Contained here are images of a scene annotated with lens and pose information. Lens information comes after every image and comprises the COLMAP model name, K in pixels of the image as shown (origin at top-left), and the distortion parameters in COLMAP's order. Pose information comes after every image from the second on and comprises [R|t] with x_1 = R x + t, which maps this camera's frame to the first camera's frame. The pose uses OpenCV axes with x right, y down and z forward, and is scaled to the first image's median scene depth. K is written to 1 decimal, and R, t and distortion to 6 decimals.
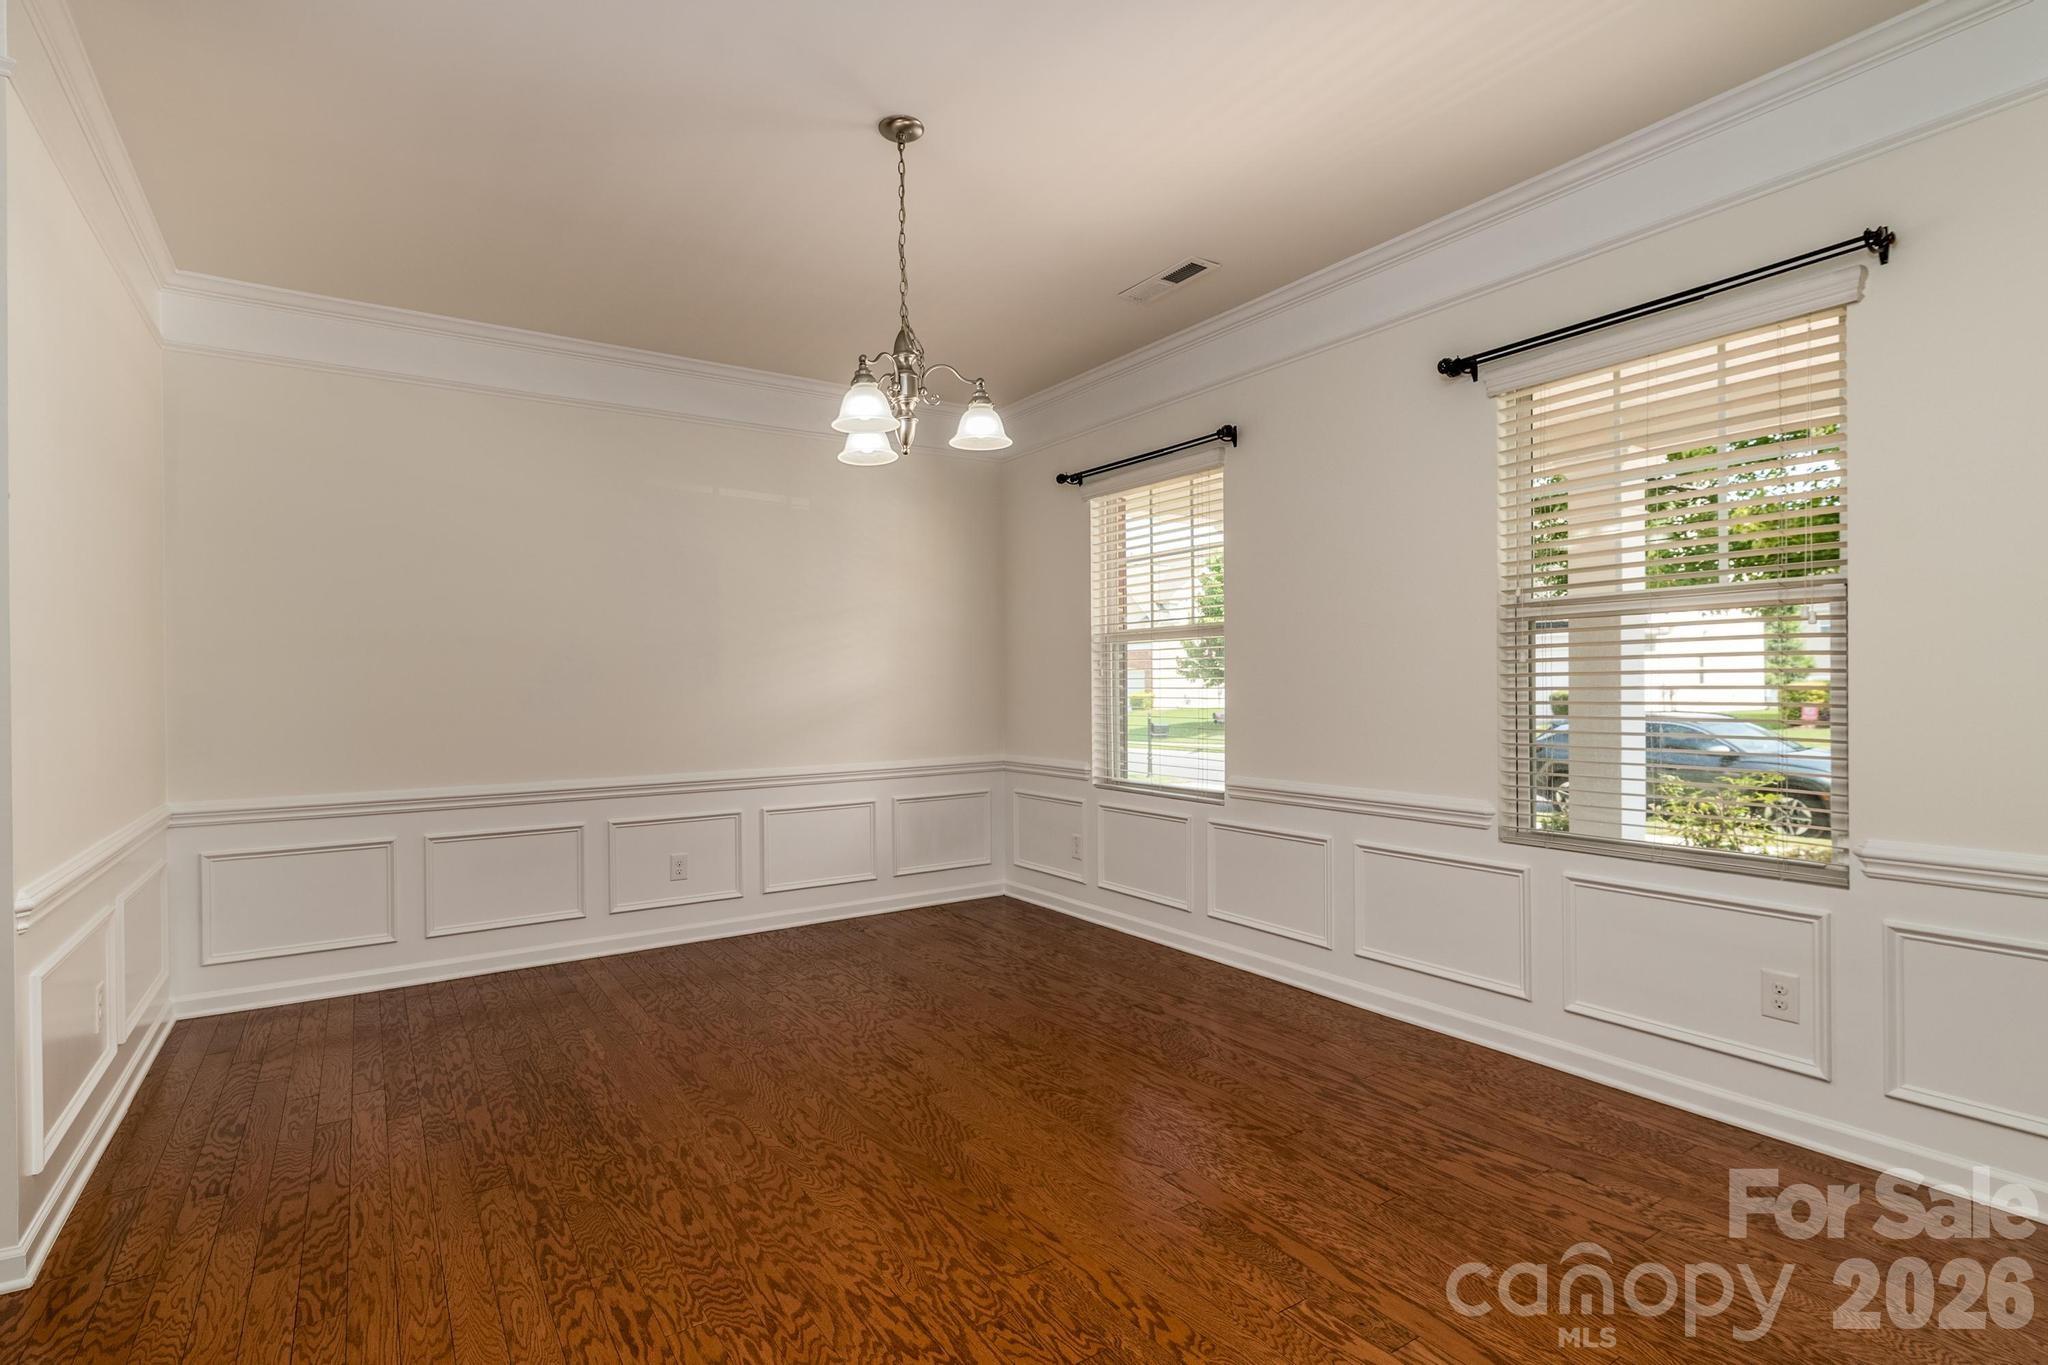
lens RADIAL K [[966.4, 0, 984.9], [0, 966.4, 680.6], [0, 0, 1]] dist [0.011191, 0.000300]
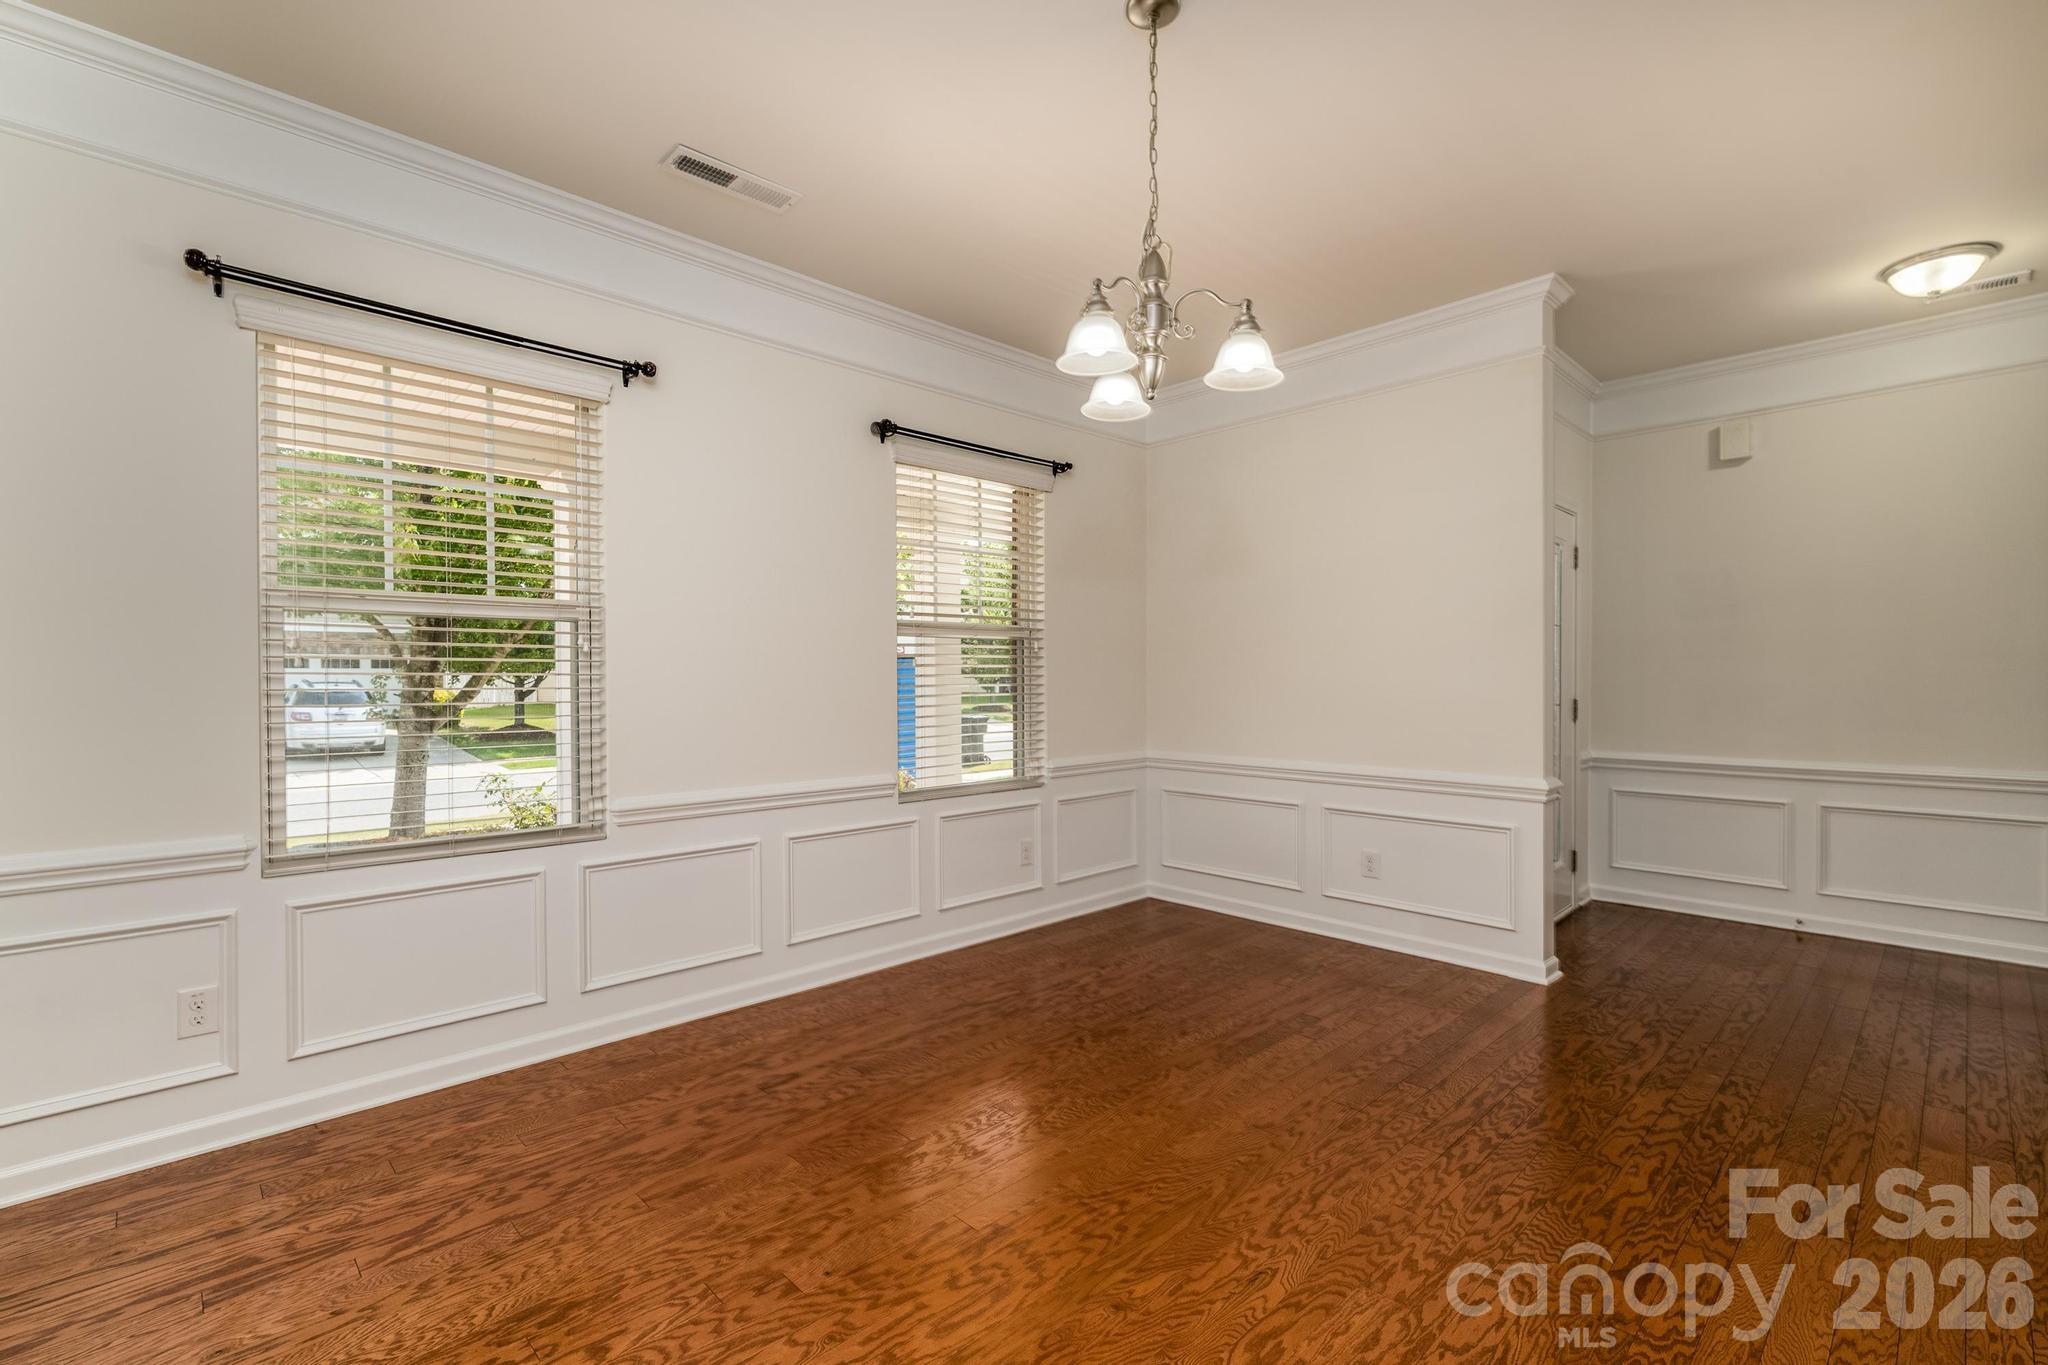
lens RADIAL K [[909.7, 0, 1024.0], [0, 909.7, 682.5], [0, 0, 1]] dist [-0.016801, 0.014399]
pose [[-0.189696, 0.006769, 0.981820, -0.653362], [0.001703, 0.999977, -0.006565, 0.010238], [-0.981841, 0.000427, -0.189703, 0.993927]]
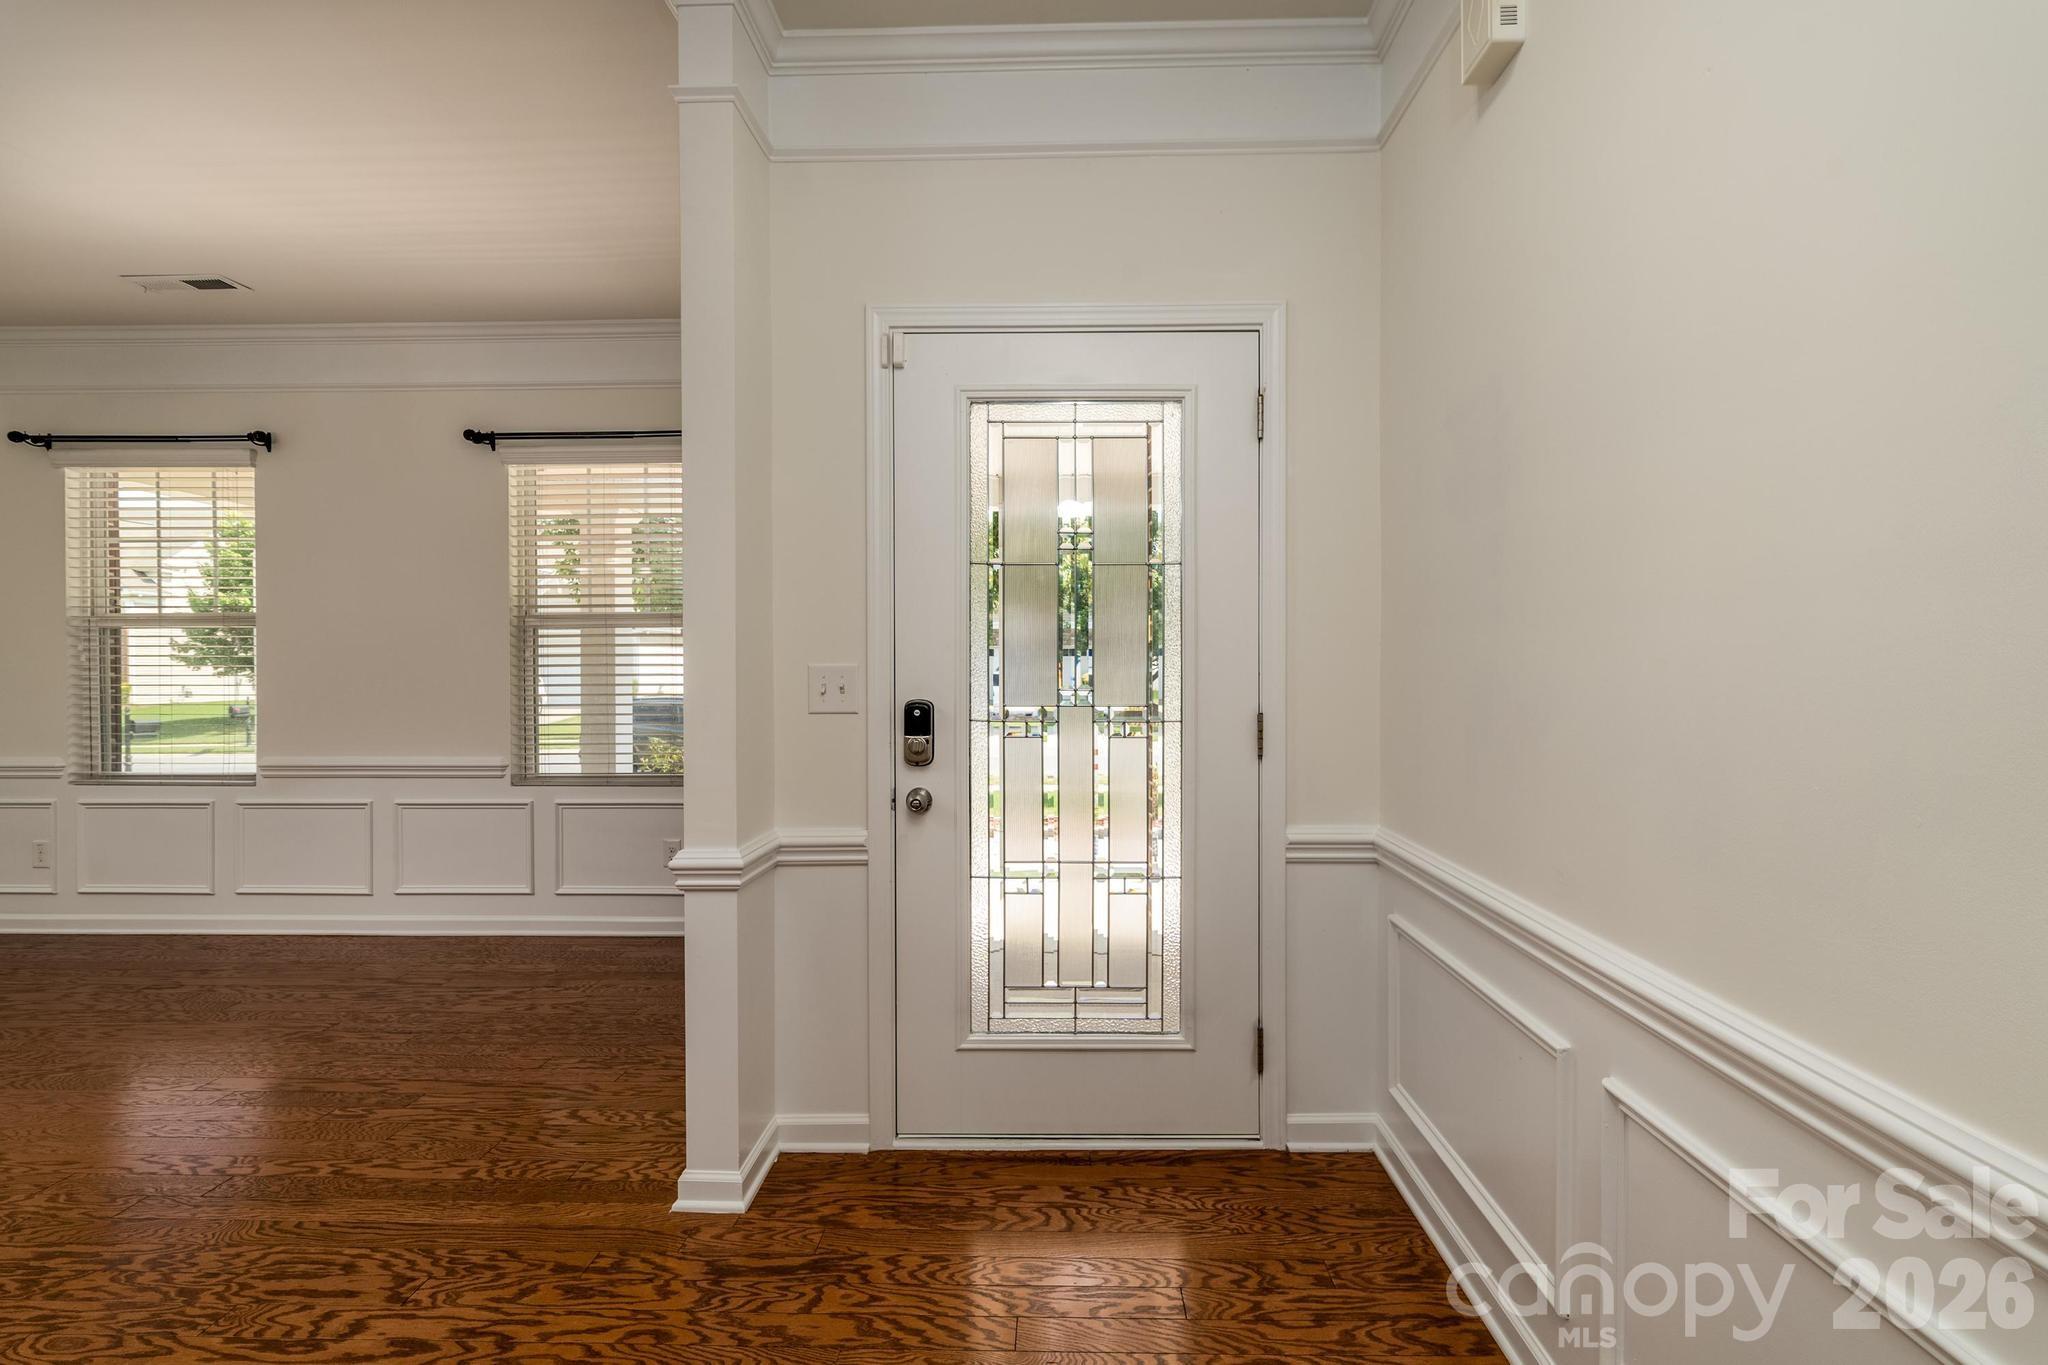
lens RADIAL K [[886.6, 0, 1030.9], [0, 886.6, 678.3], [0, 0, 1]] dist [-0.002724, 0.000272]
pose [[0.565490, -0.002494, 0.824751, -0.088366], [-0.005137, 0.999965, 0.006546, -0.000015], [-0.824739, -0.007938, 0.565458, -0.306266]]
